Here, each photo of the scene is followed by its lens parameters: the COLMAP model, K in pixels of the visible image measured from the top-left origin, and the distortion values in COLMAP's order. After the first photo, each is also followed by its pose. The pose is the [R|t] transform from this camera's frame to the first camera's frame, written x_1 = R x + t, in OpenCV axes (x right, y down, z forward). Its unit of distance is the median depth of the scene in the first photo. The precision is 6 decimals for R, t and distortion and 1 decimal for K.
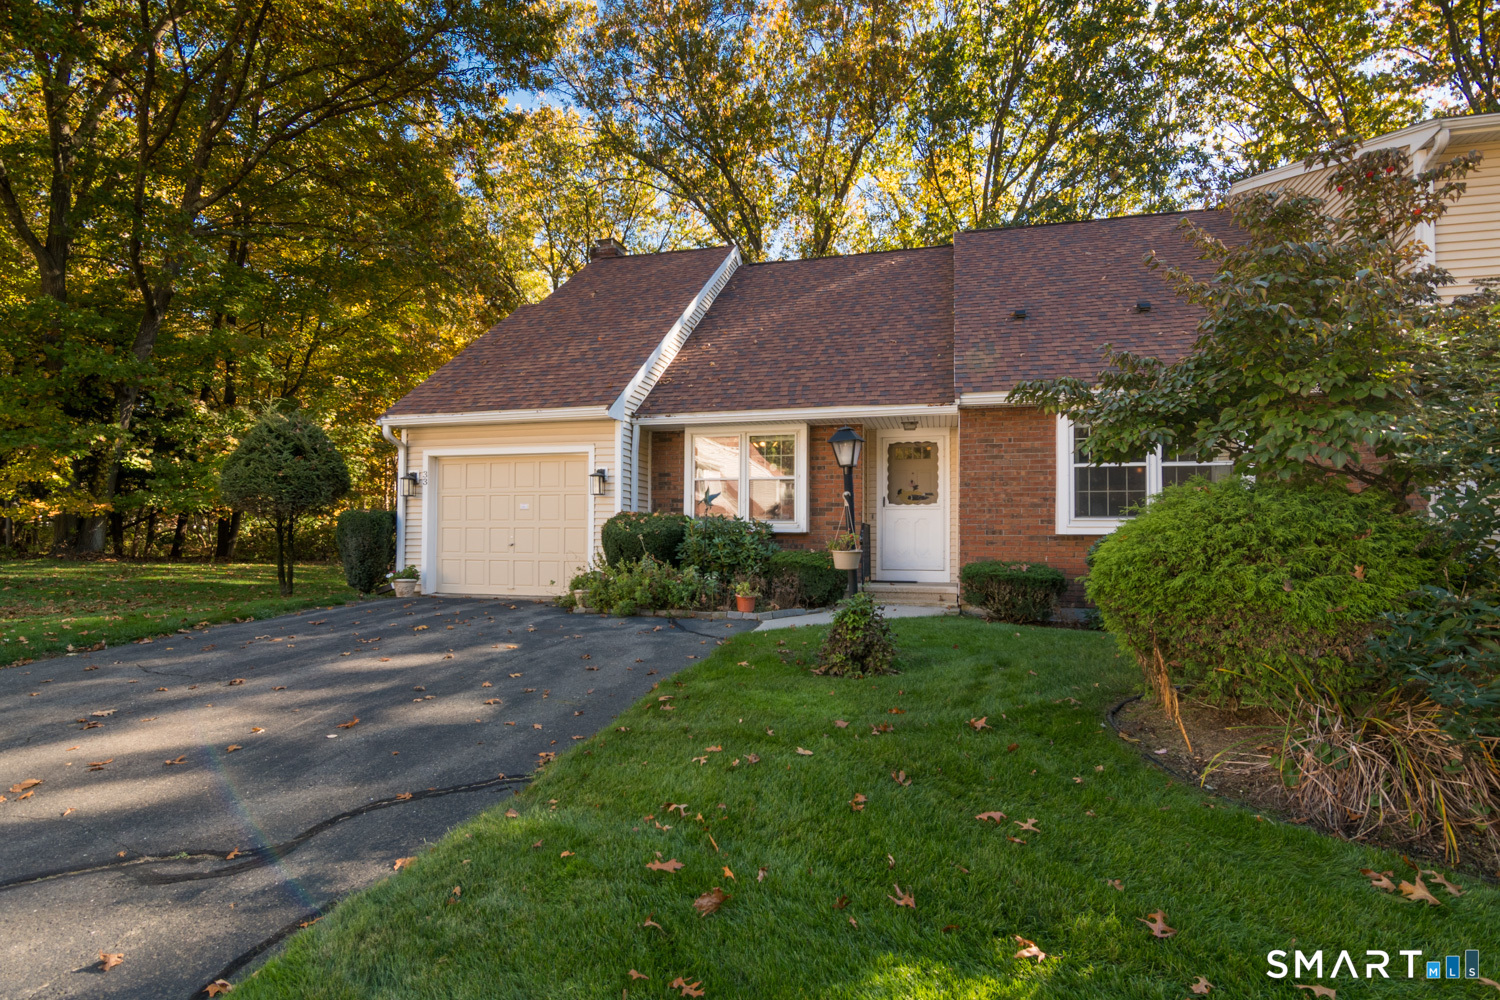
lens RADIAL K [[694.7, 0, 750.0], [0, 694.7, 500.0], [0, 0, 1]] dist [-0.003414, -0.001025]
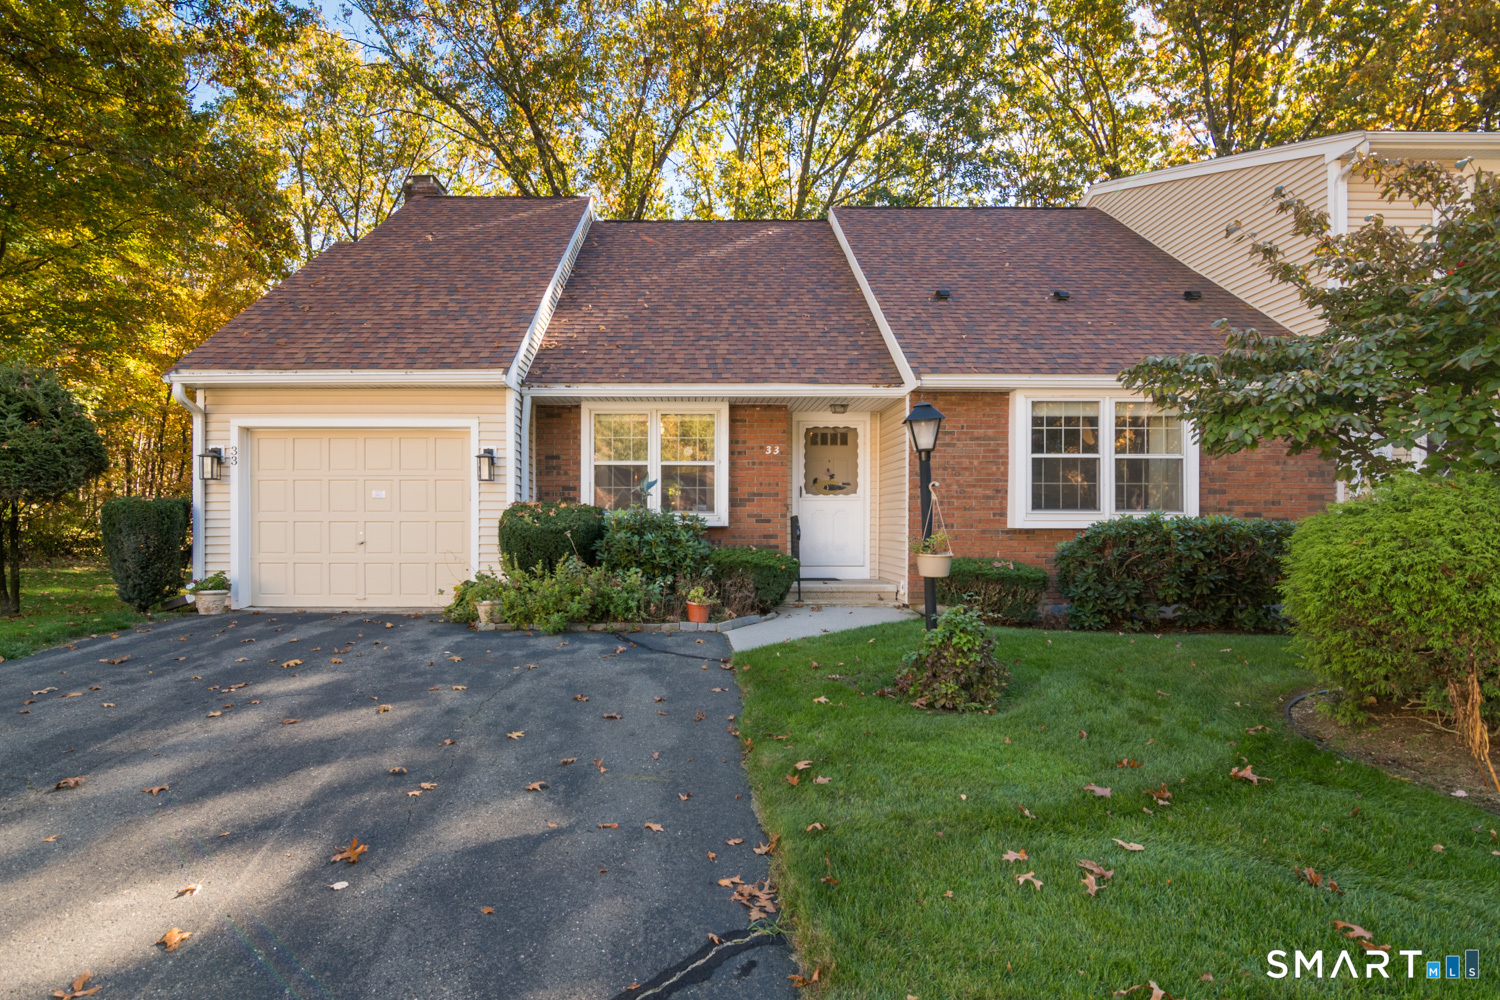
lens RADIAL K [[733.7, 0, 742.2], [0, 733.7, 511.5], [0, 0, 1]] dist [-0.006386, -0.001669]
pose [[0.970642, 0.001502, 0.240525, -0.127795], [-0.009083, 0.999496, 0.030412, -0.000153], [-0.240358, -0.031703, 0.970166, 0.098084]]
